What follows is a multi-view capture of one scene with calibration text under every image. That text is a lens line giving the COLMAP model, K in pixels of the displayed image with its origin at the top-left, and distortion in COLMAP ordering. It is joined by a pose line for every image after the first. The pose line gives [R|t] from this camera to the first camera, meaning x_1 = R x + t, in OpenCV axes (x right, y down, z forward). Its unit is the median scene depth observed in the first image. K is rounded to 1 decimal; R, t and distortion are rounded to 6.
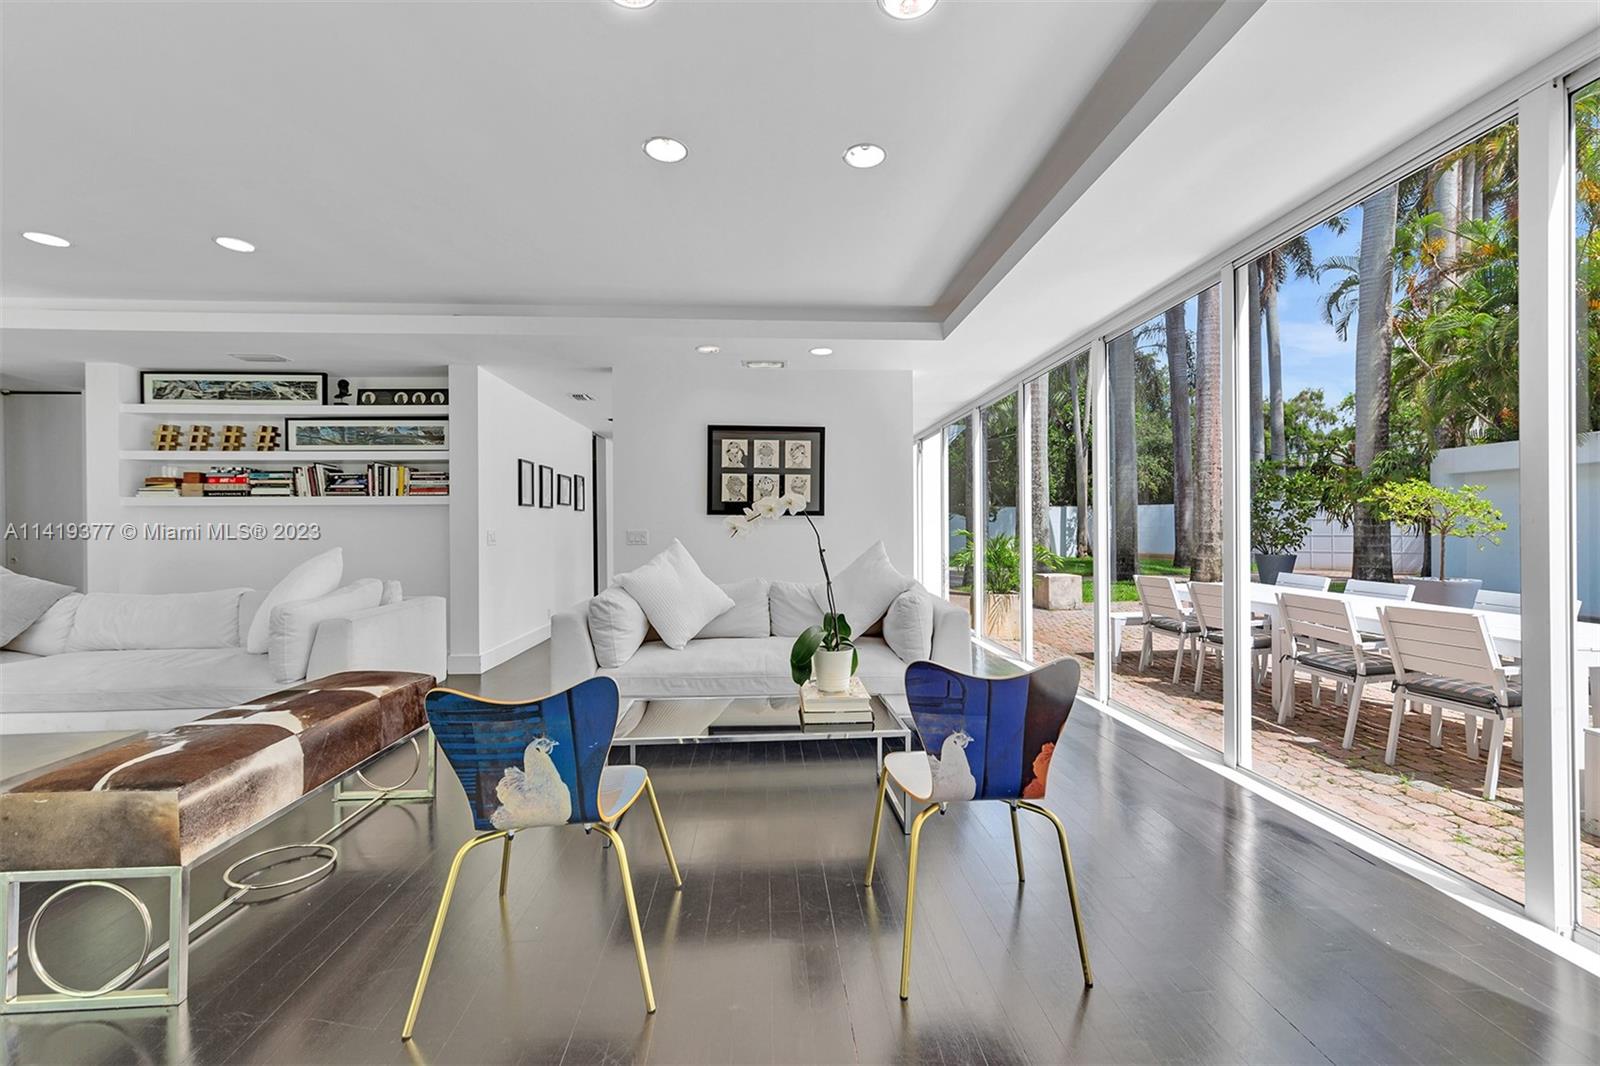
lens RADIAL K [[647.0, 0, 793.0], [0, 647.0, 527.5], [0, 0, 1]] dist [-0.003497, 0.000156]
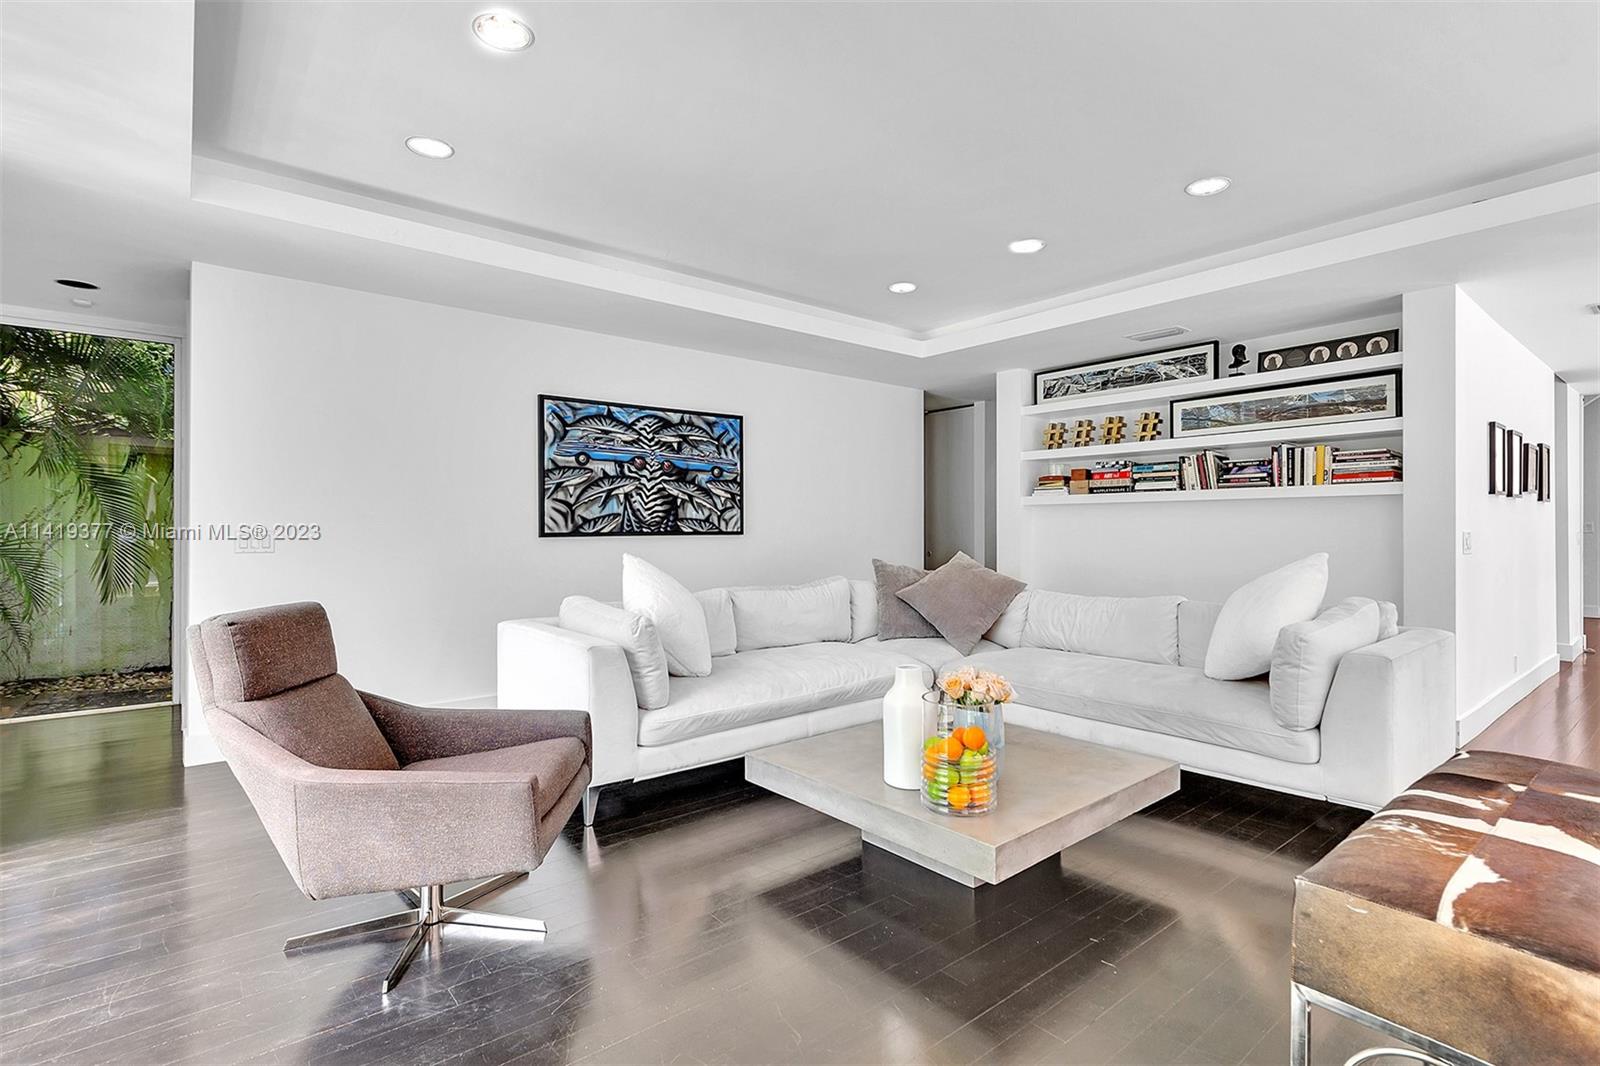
lens RADIAL K [[753.6, 0, 801.9], [0, 753.6, 529.2], [0, 0, 1]] dist [-0.002267, 0.000349]
pose [[0.580463, 0.007618, -0.814251, -0.245439], [-0.004387, 0.999971, 0.006228, -0.000310], [0.814275, -0.000043, 0.580480, 0.003462]]
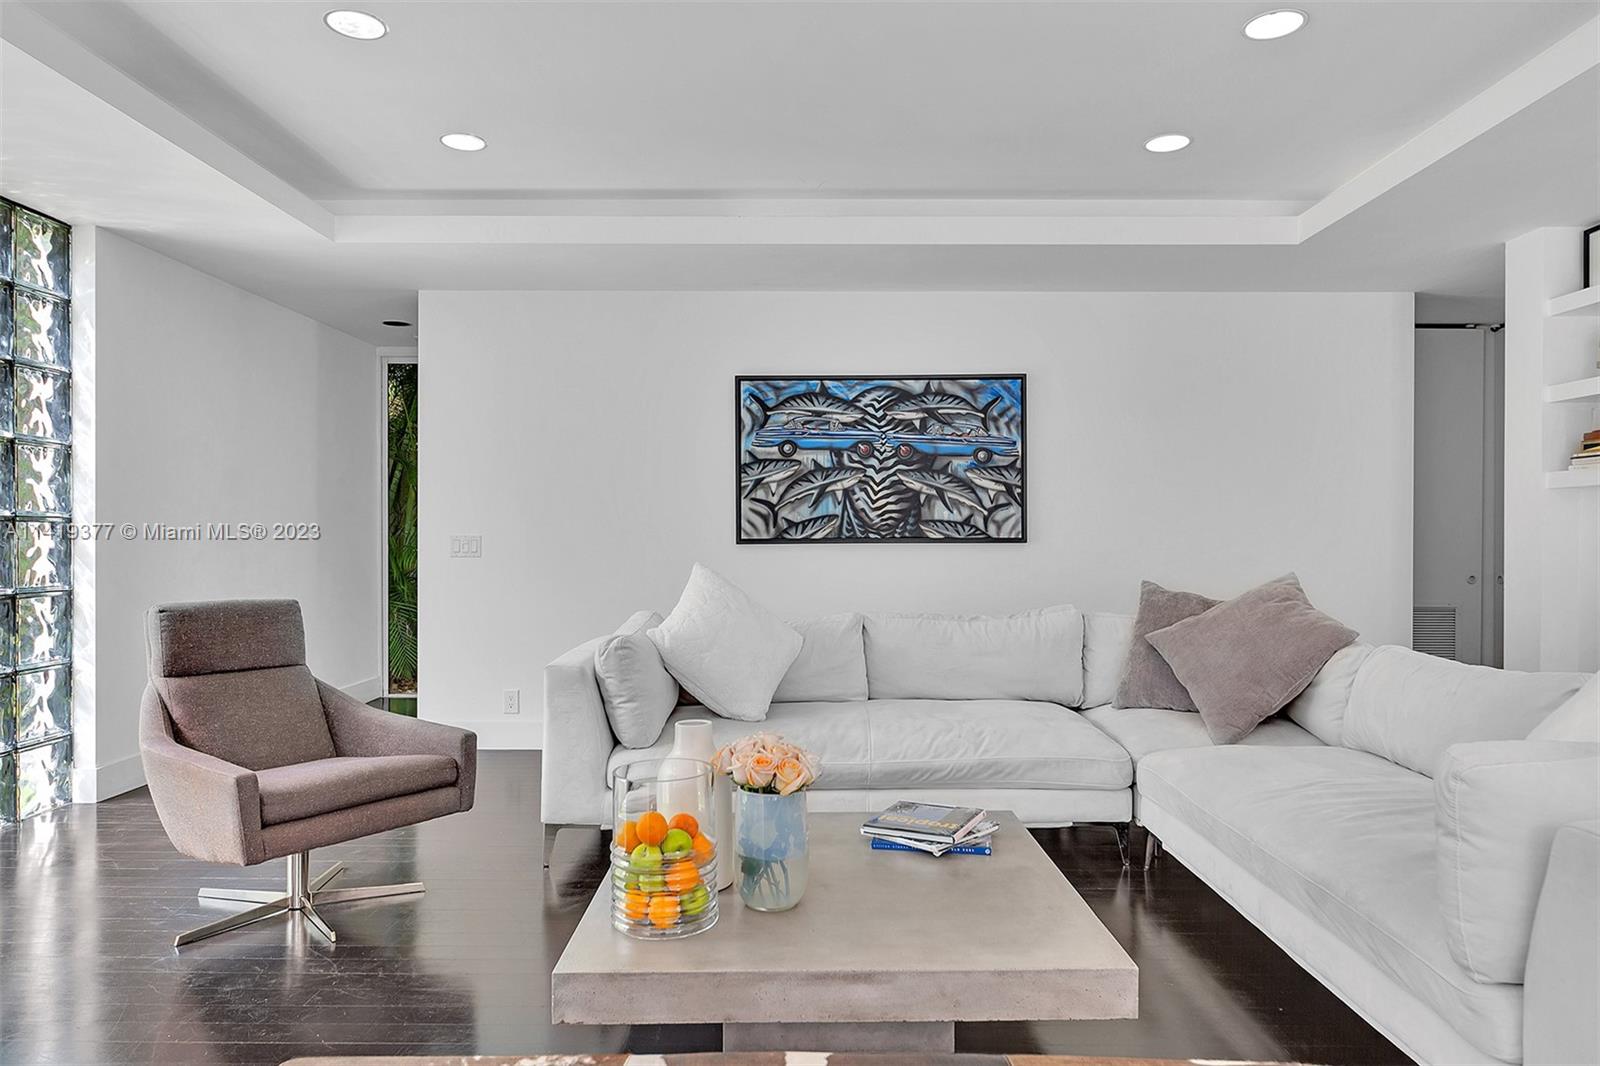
lens RADIAL K [[1014.5, 0, 807.3], [0, 1014.5, 534.6], [0, 0, 1]] dist [0.002612, -0.002619]
pose [[-0.070385, 0.004775, -0.997508, -0.137288], [-0.000351, 0.999988, 0.004812, 0.001773], [0.997520, 0.000688, -0.070382, 0.419529]]
